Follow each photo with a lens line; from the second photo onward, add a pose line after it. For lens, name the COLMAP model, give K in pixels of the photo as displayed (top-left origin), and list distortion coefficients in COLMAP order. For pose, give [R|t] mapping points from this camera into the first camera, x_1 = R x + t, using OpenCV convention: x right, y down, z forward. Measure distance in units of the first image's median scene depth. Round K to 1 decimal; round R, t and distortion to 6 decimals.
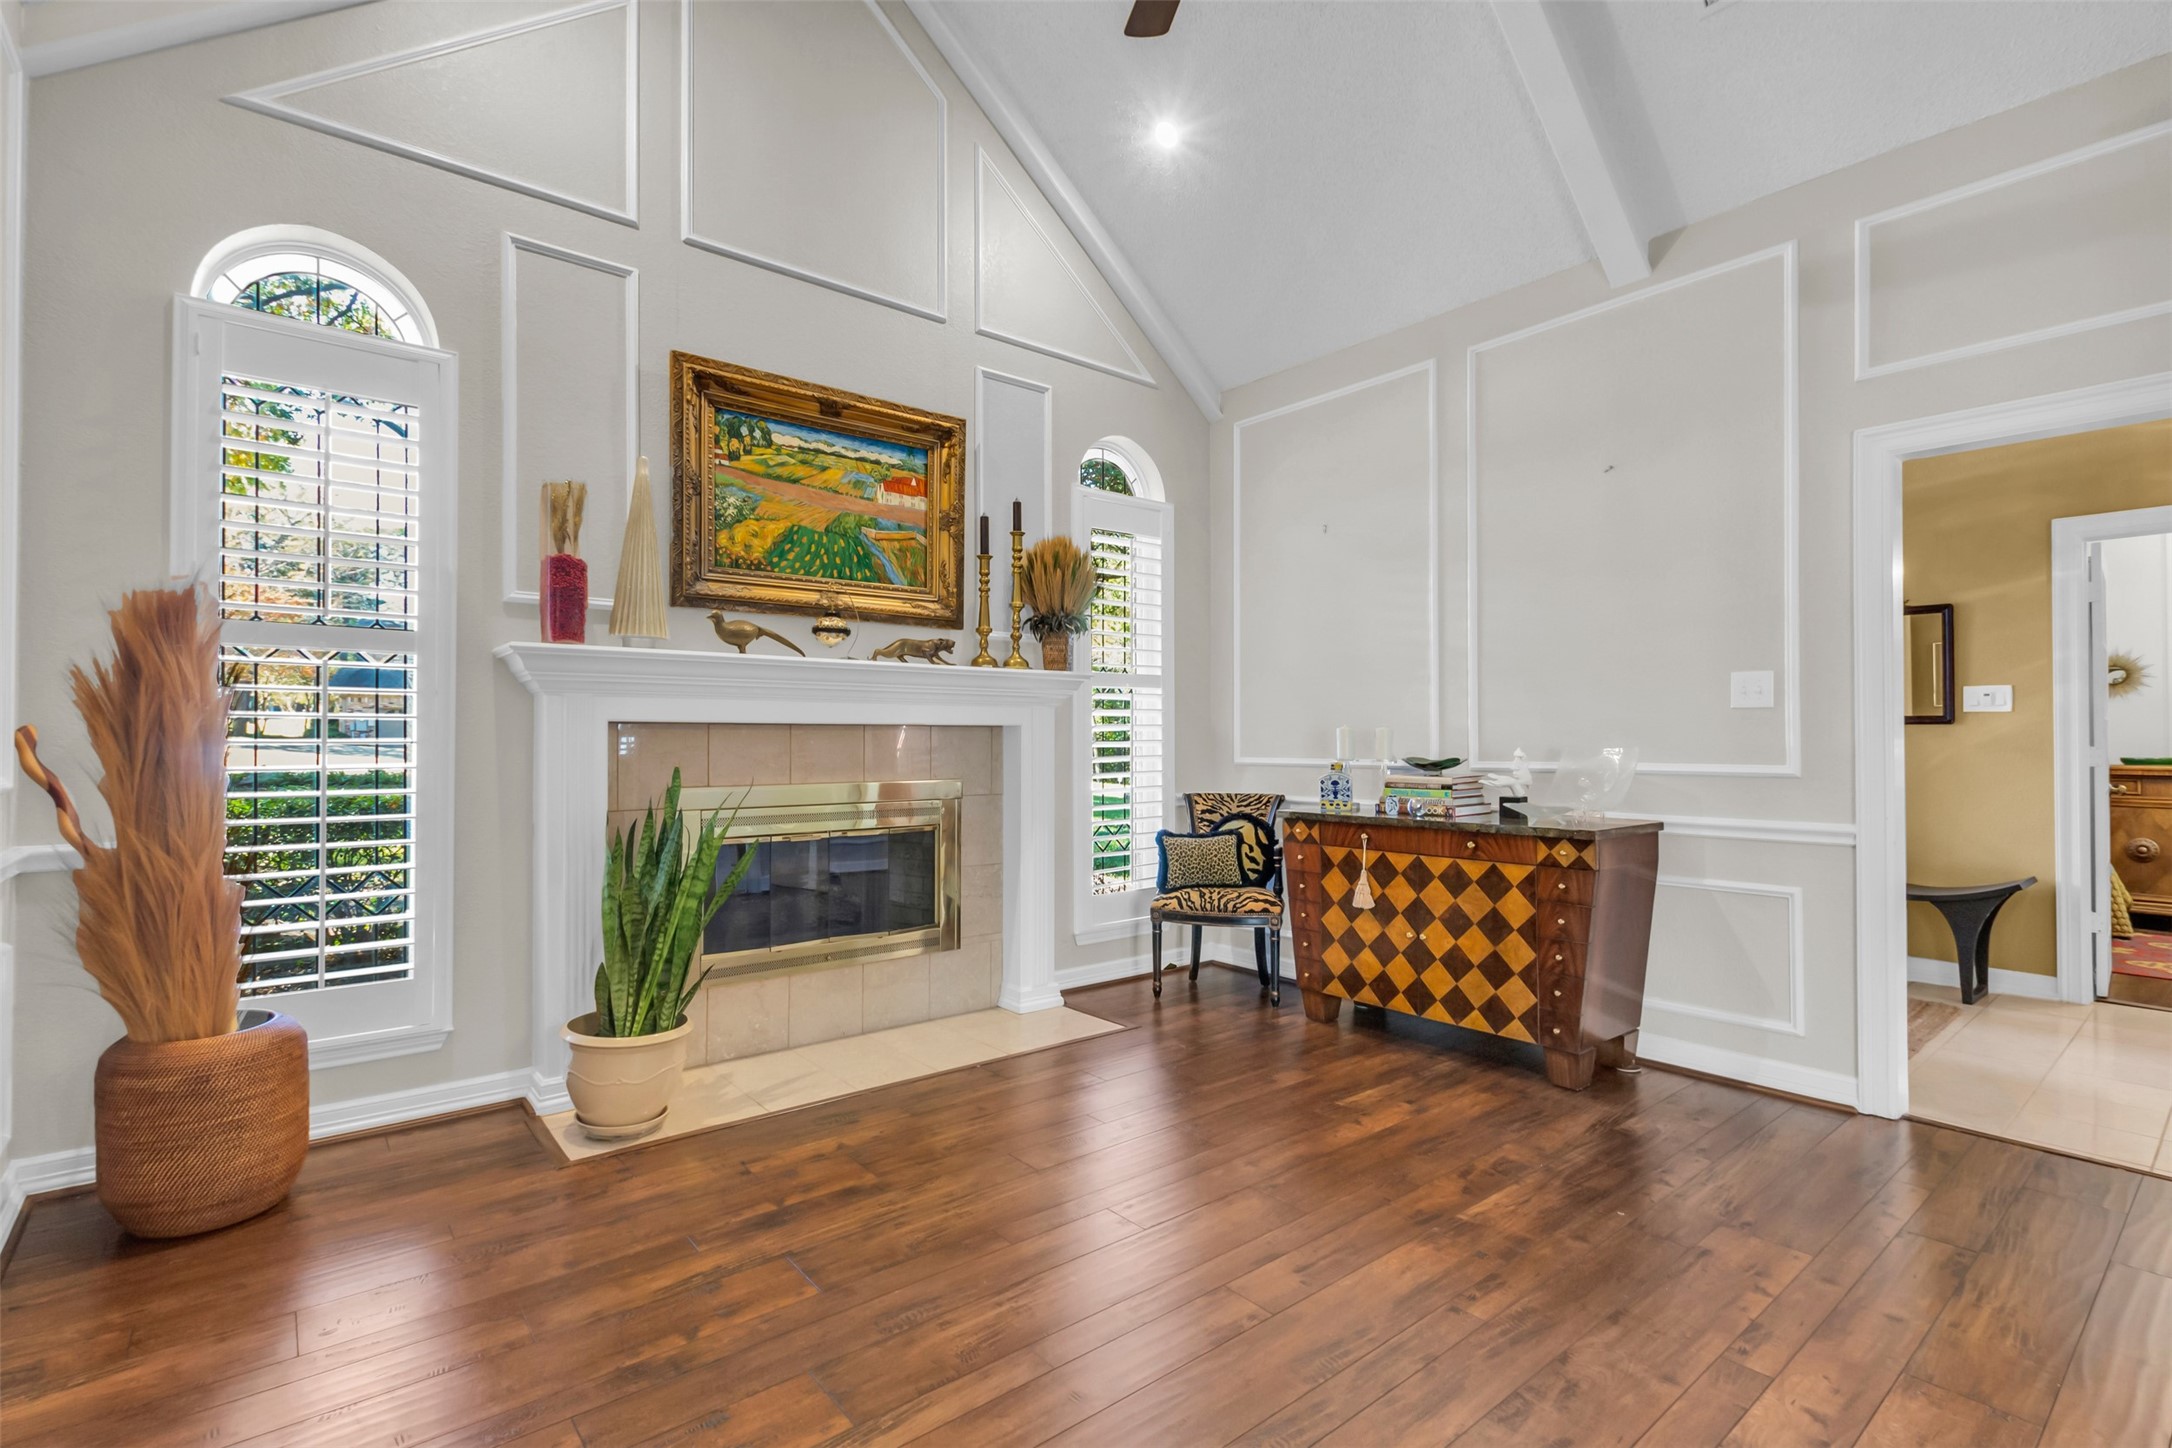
lens RADIAL K [[1000.9, 0, 1092.8], [0, 1000.9, 725.2], [0, 0, 1]] dist [0.003483, 0.000384]
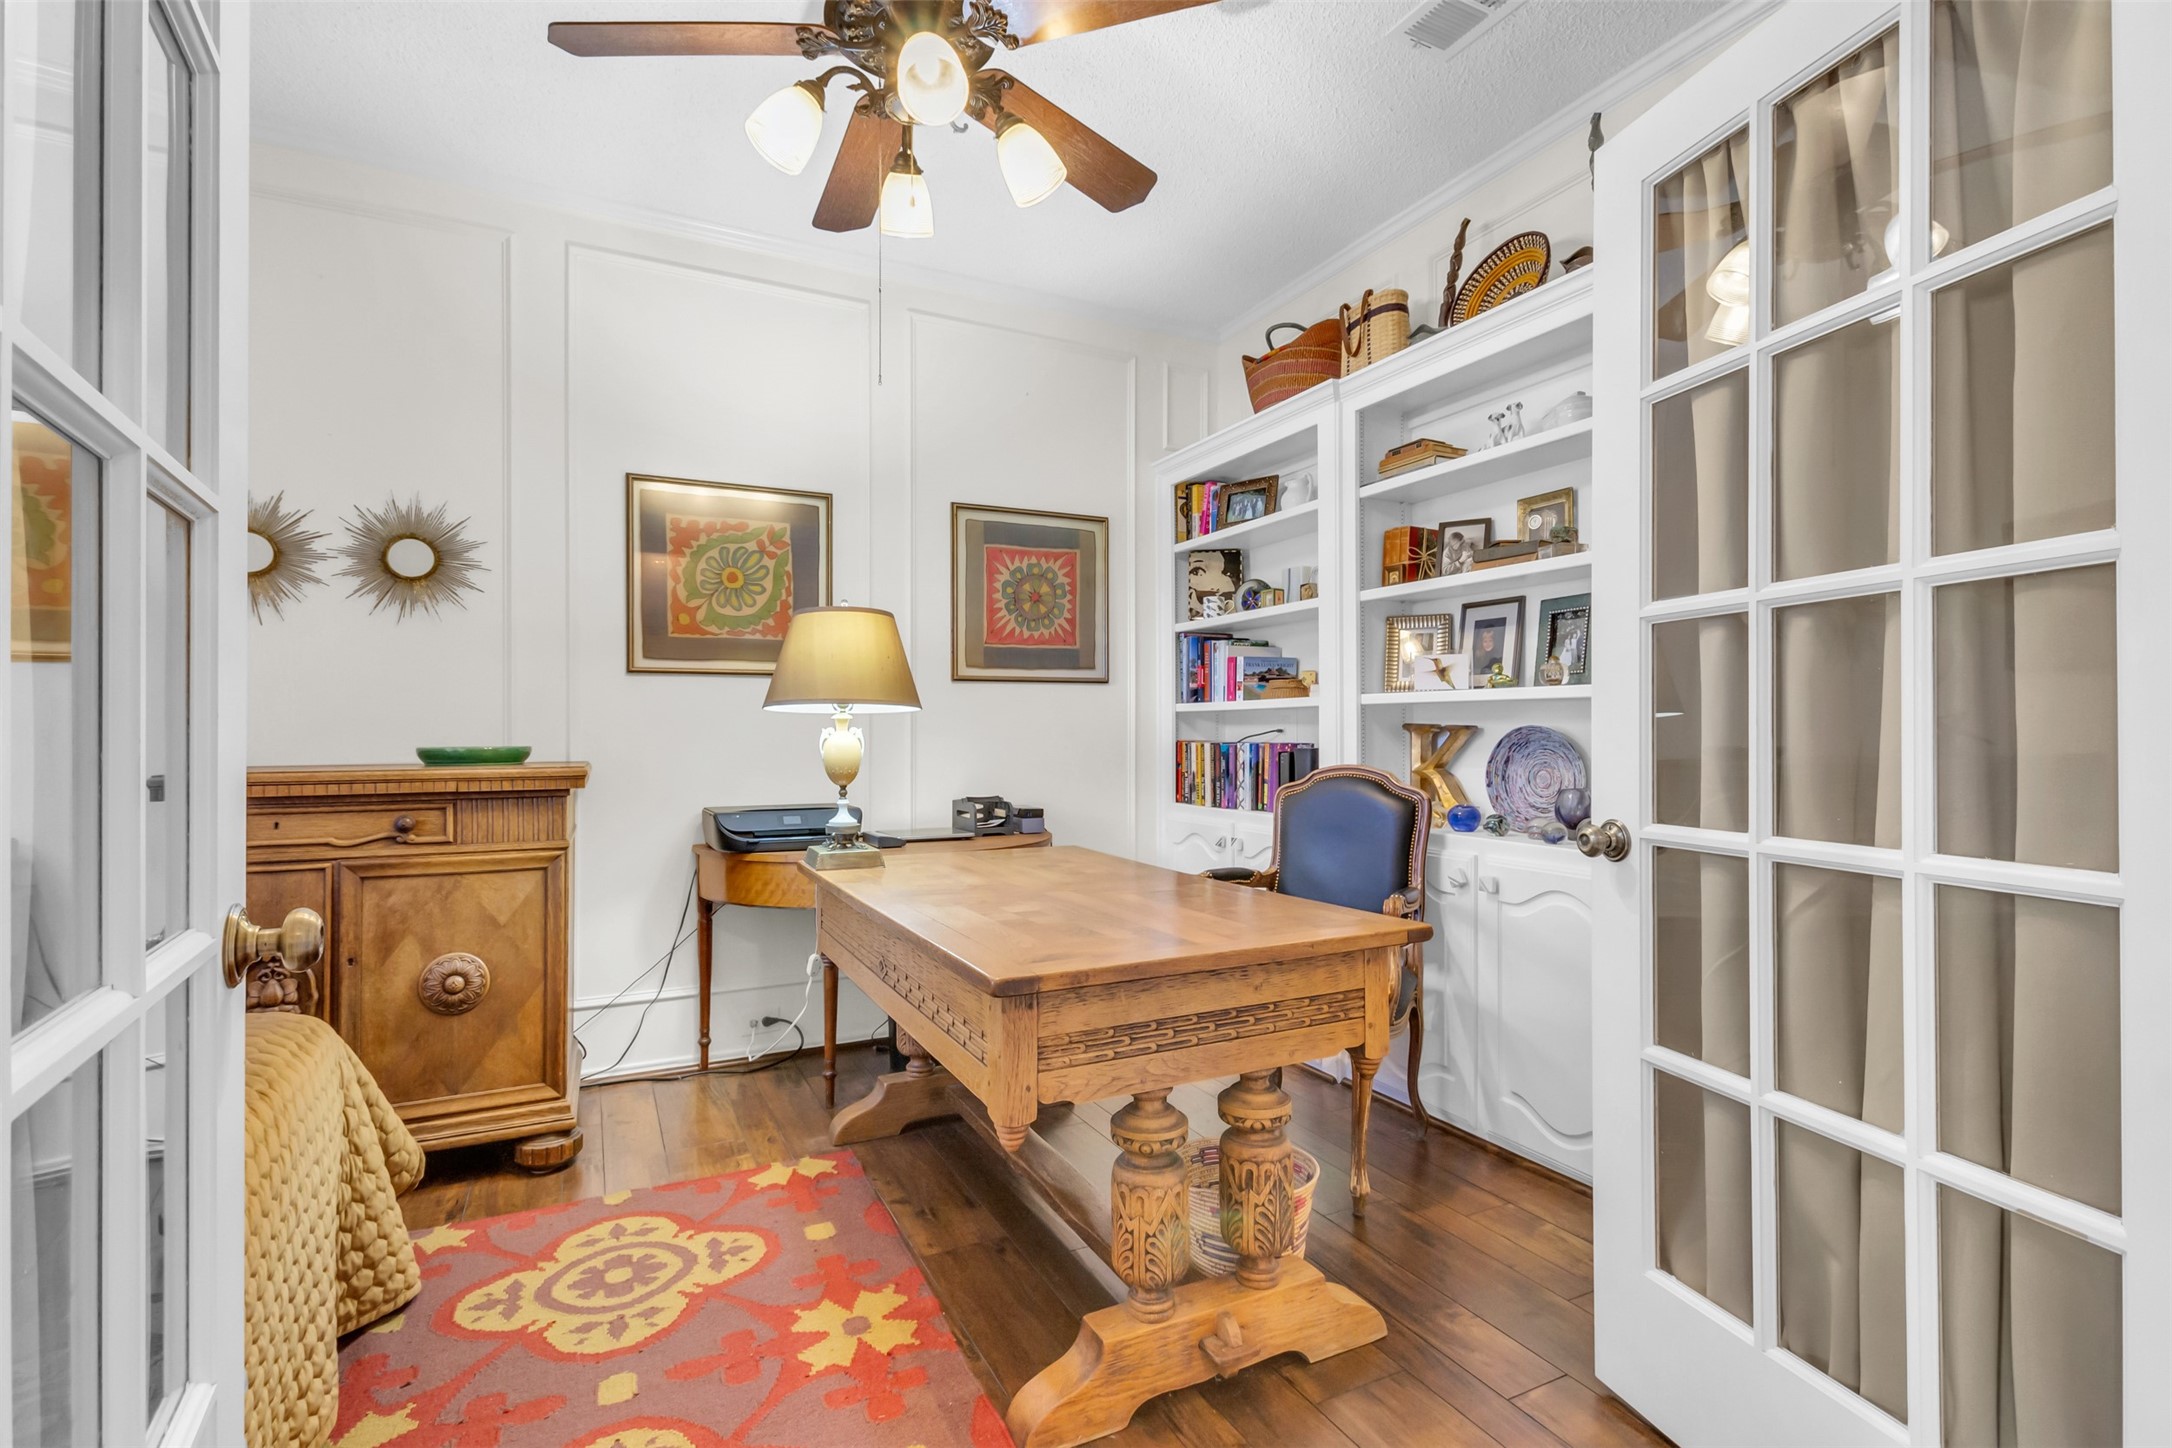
lens RADIAL K [[1001.2, 0, 1098.3], [0, 1001.2, 724.4], [0, 0, 1]] dist [0.012013, -0.005619]
pose [[0.219574, 0.006701, 0.975573, 1.126428], [-0.008606, 0.999951, -0.004932, 0.036600], [-0.975558, -0.007313, 0.219621, 1.054589]]
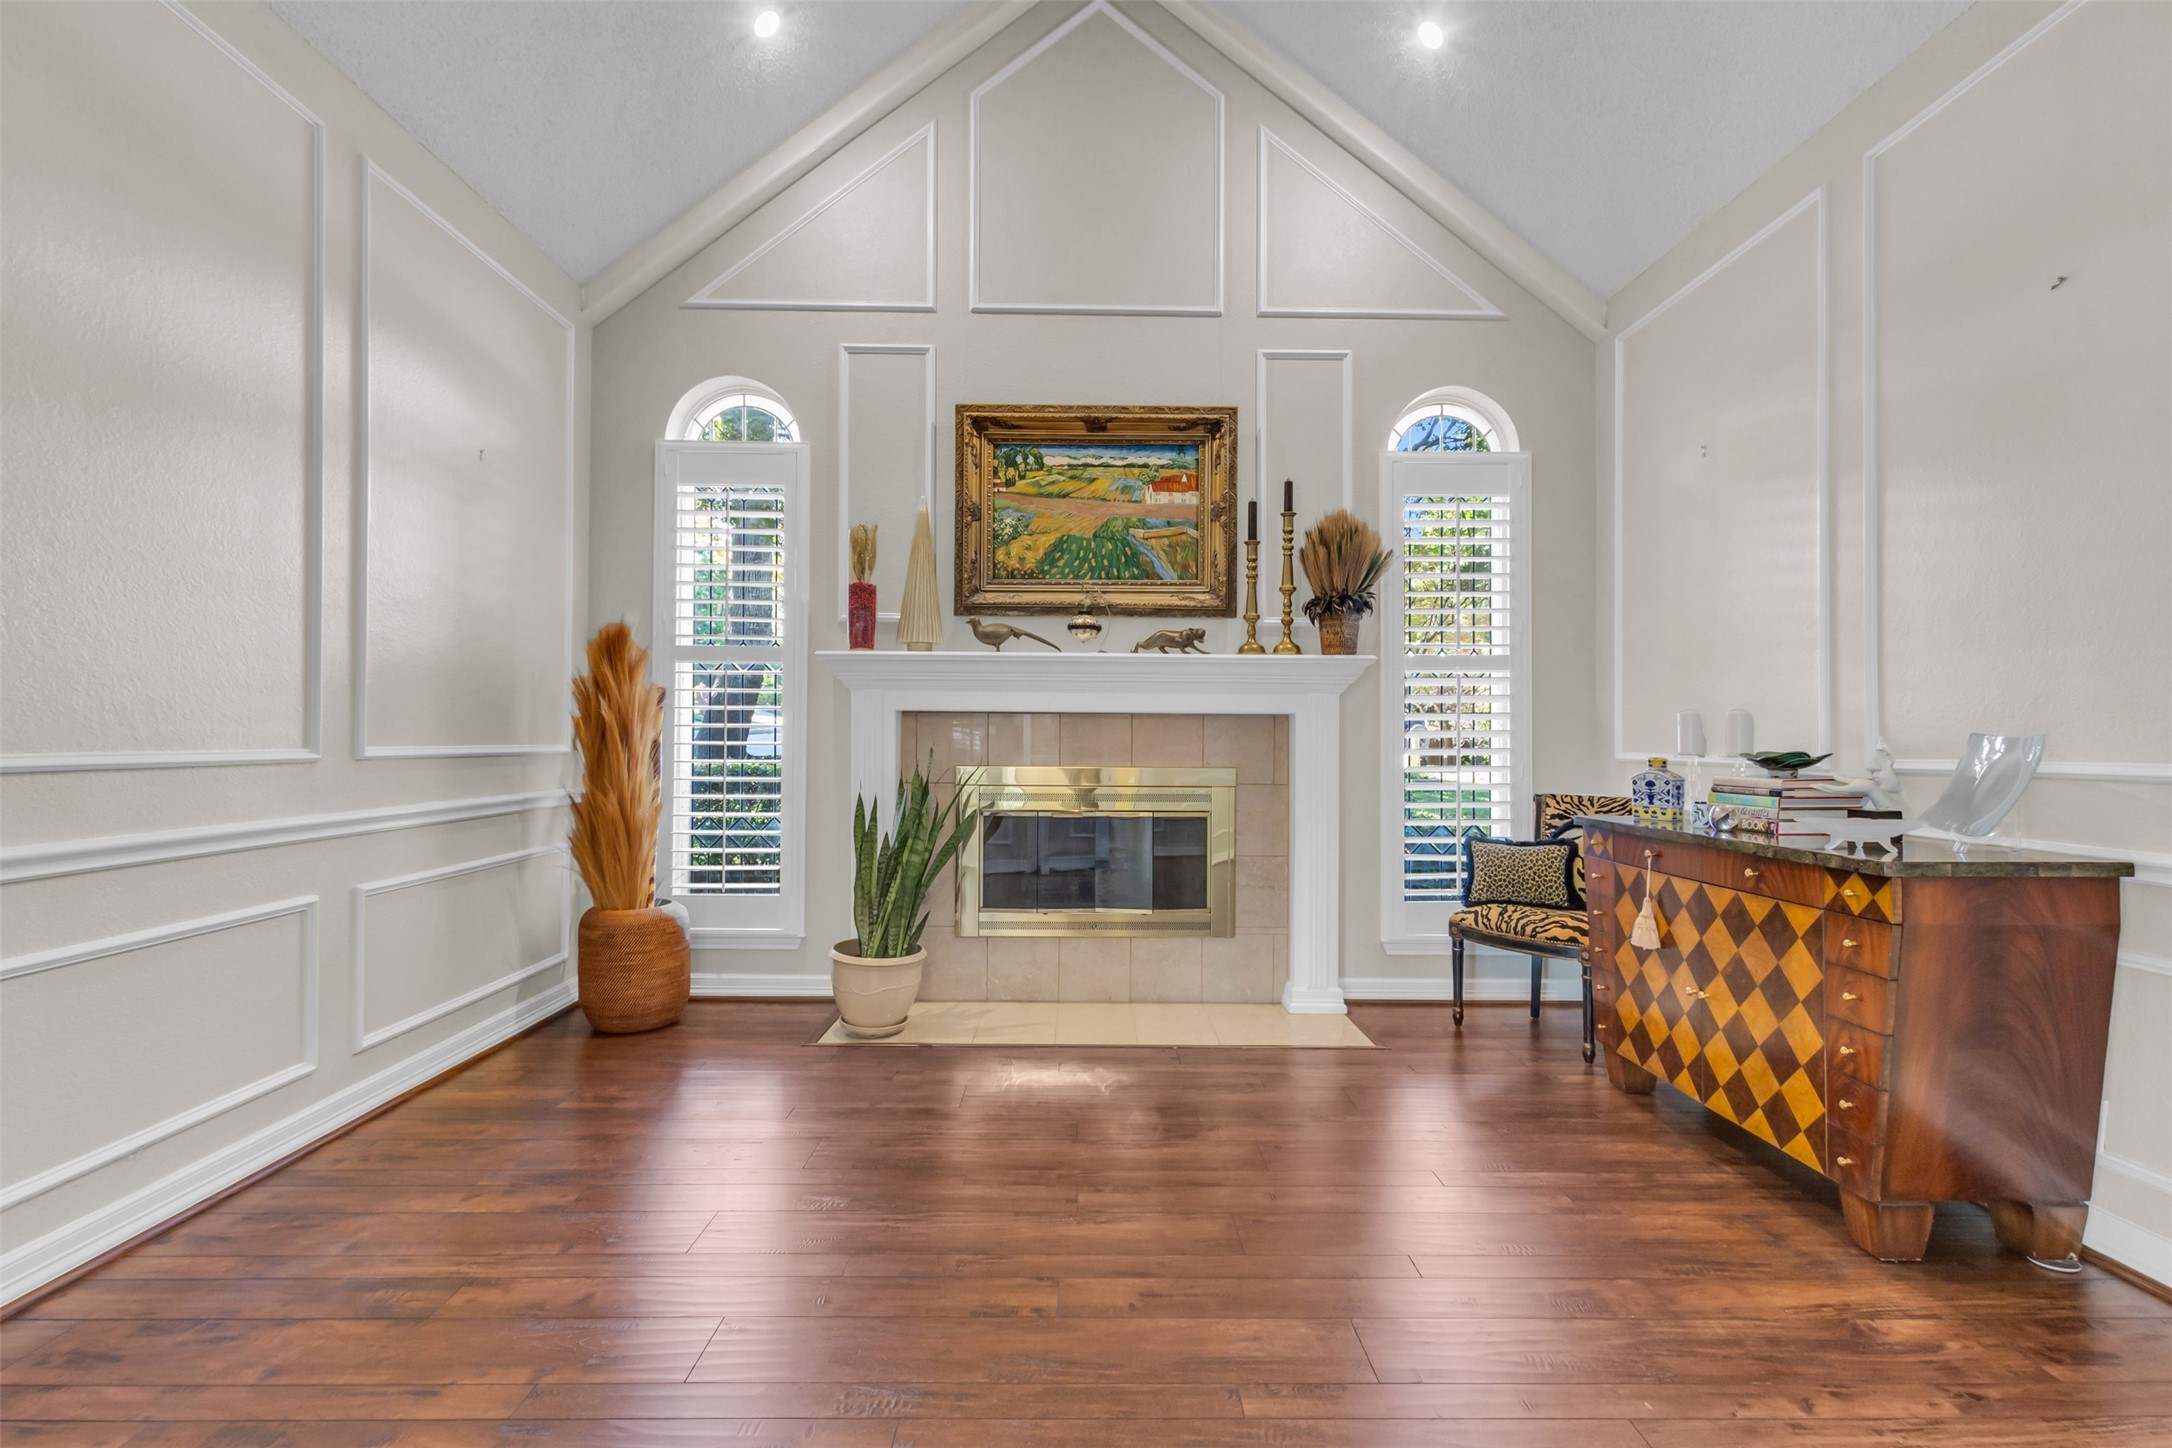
lens RADIAL K [[1000.9, 0, 1092.8], [0, 1000.9, 725.2], [0, 0, 1]] dist [0.003483, 0.000384]
pose [[0.779444, -0.002342, -0.626468, 0.420241], [0.001535, 0.999997, -0.001829, 0.014494], [0.626470, 0.000464, 0.779445, 0.144839]]
